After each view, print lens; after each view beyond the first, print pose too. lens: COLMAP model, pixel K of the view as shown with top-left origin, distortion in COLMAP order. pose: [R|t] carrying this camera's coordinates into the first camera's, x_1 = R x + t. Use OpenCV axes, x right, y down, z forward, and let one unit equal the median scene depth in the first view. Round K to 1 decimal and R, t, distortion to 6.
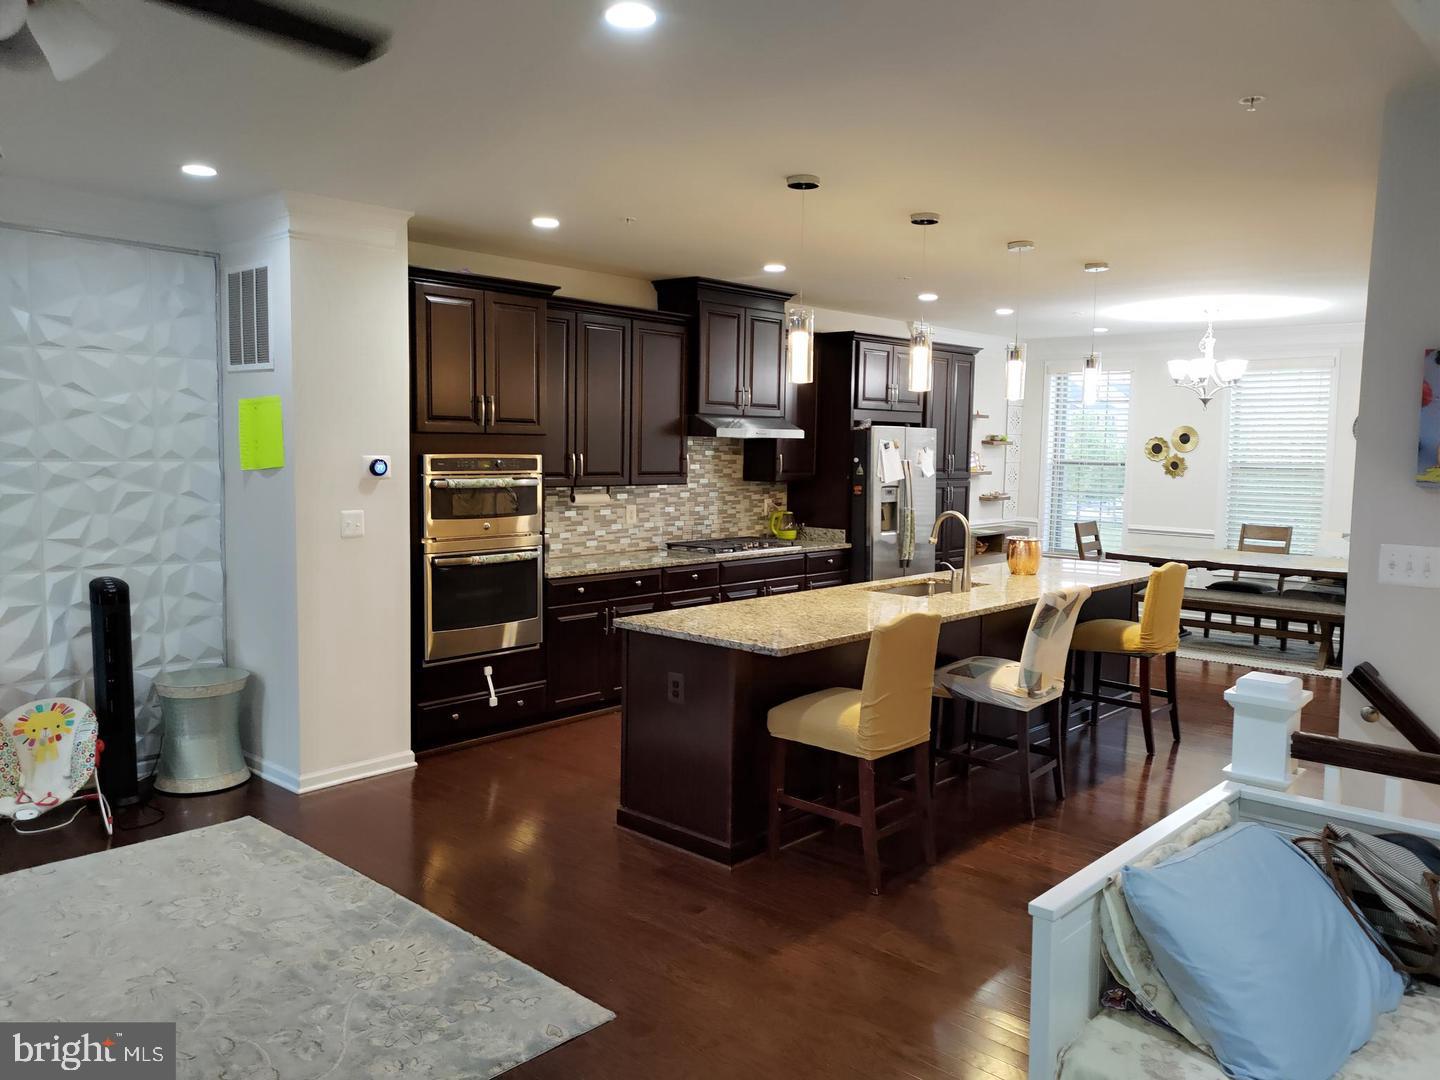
lens RADIAL K [[1093.7, 0, 720.0], [0, 1093.7, 540.0], [0, 0, 1]] dist [0.055284, -0.062610]
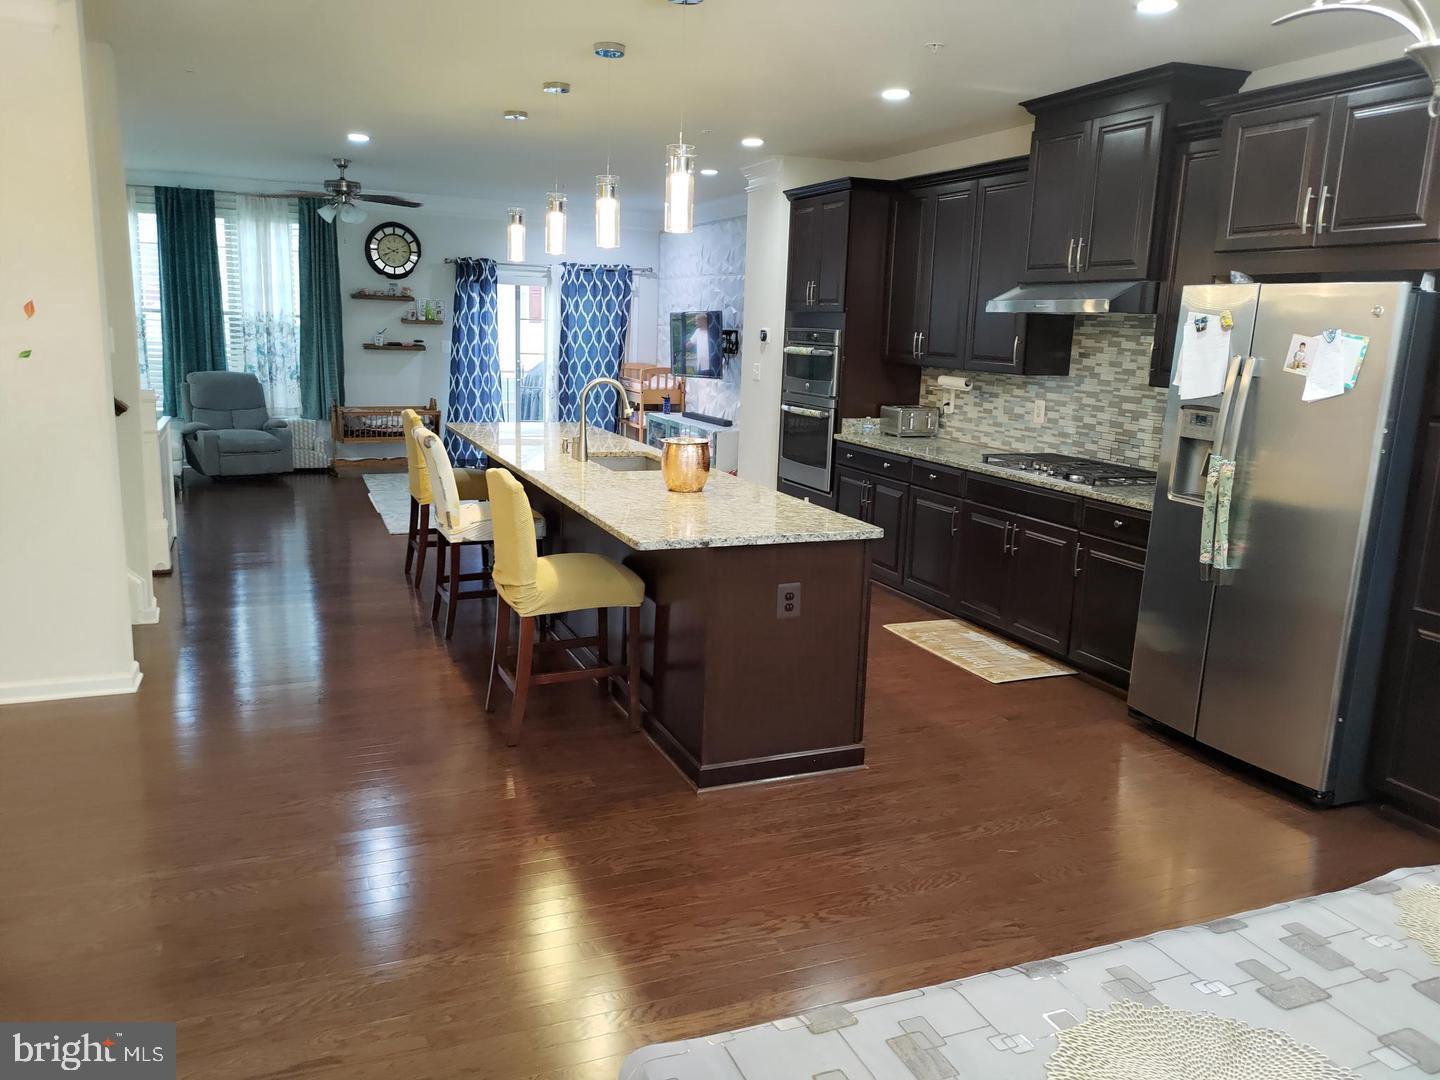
lens RADIAL K [[1093.7, 0, 720.0], [0, 1093.7, 540.0], [0, 0, 1]] dist [0.055284, -0.062610]
pose [[-0.416428, 0.151510, -0.896455, 1.002523], [-0.118685, 0.968520, 0.218822, -0.105896], [0.901389, 0.197520, -0.385337, 1.434392]]
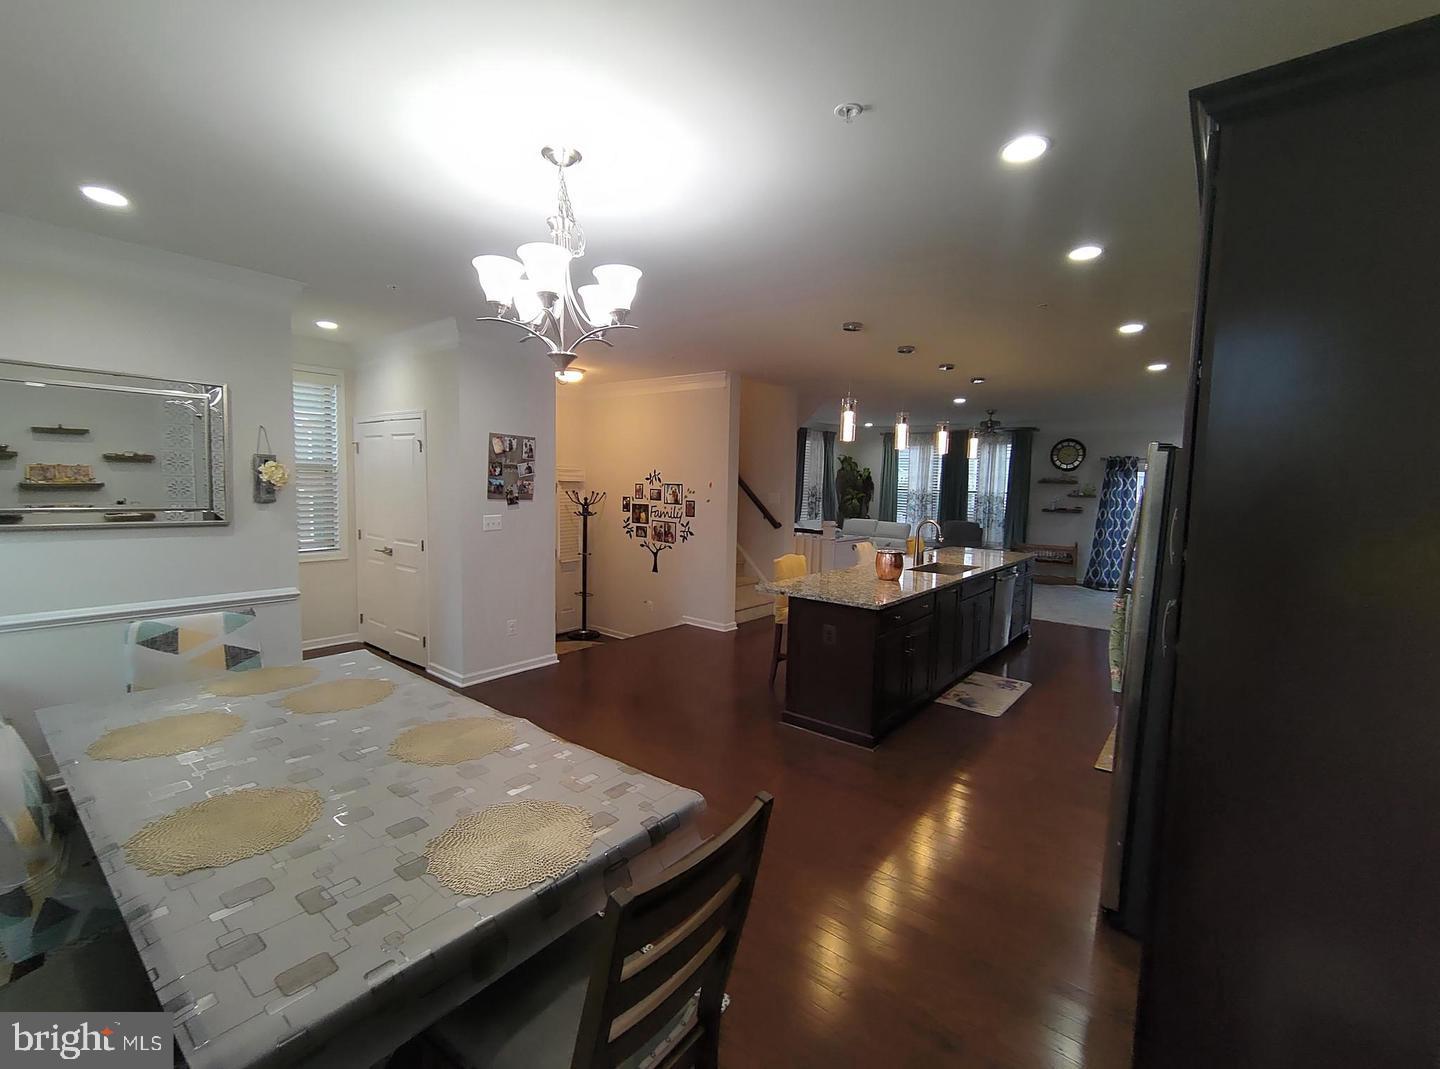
lens RADIAL K [[628.9, 0, 729.3], [0, 628.9, 529.8], [0, 0, 1]] dist [-0.001113, -0.000555]
pose [[-0.996156, -0.030026, -0.082293, 0.583286], [-0.043332, 0.985339, 0.165012, -0.151428], [0.076132, 0.167943, -0.982852, 1.856682]]
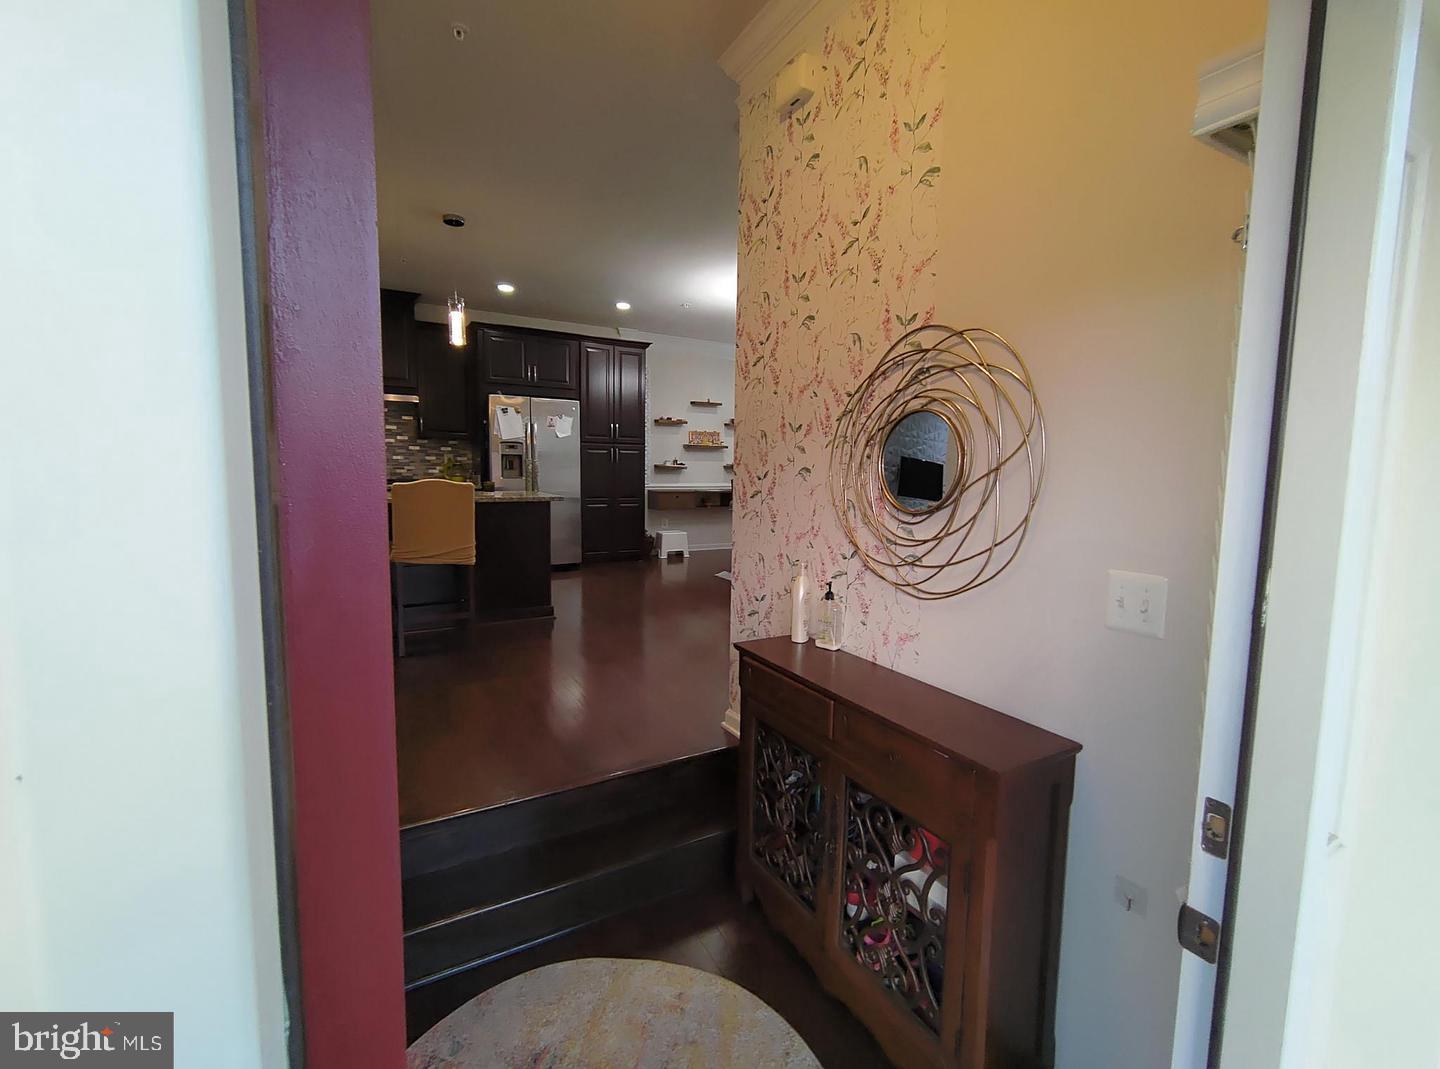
lens RADIAL K [[628.9, 0, 729.3], [0, 628.9, 529.8], [0, 0, 1]] dist [-0.001113, -0.000555]
pose [[0.956444, 0.031051, -0.290260, 0.885578], [-0.028790, 0.999513, 0.012059, 0.054446], [0.290493, -0.003177, 0.956872, 0.514927]]
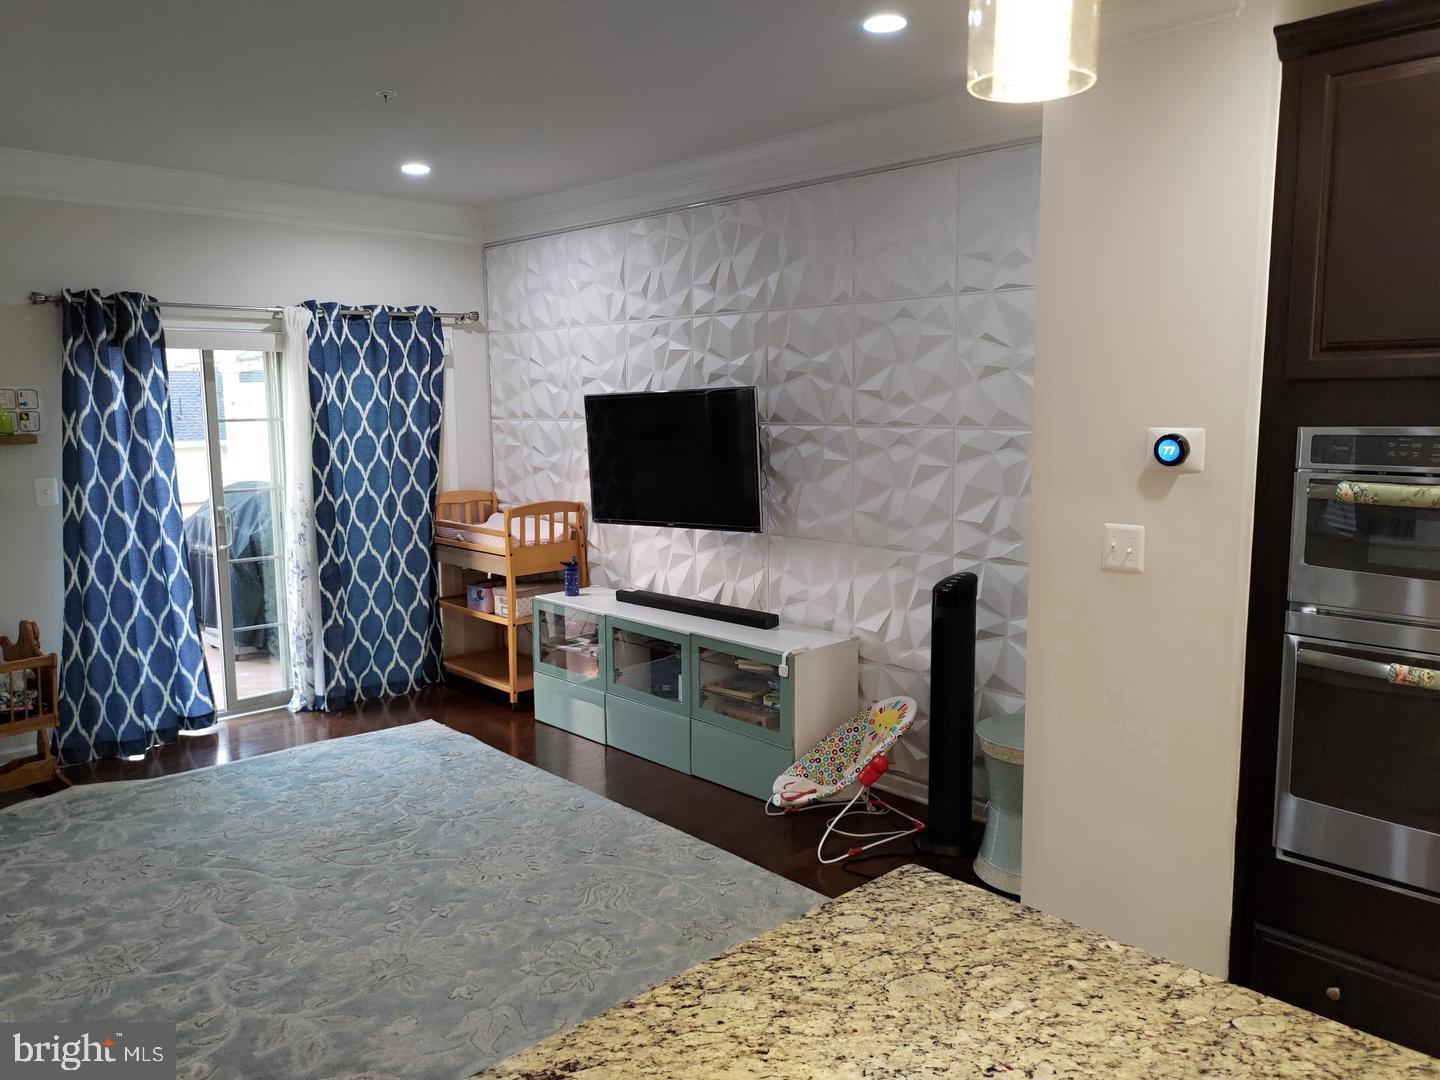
lens RADIAL K [[1093.7, 0, 720.0], [0, 1093.7, 540.0], [0, 0, 1]] dist [0.055284, -0.062610]
pose [[-0.066367, 0.119181, -0.990652, 0.218500], [-0.080175, 0.988994, 0.124352, -0.065686], [0.994569, 0.087679, -0.056081, 0.741866]]
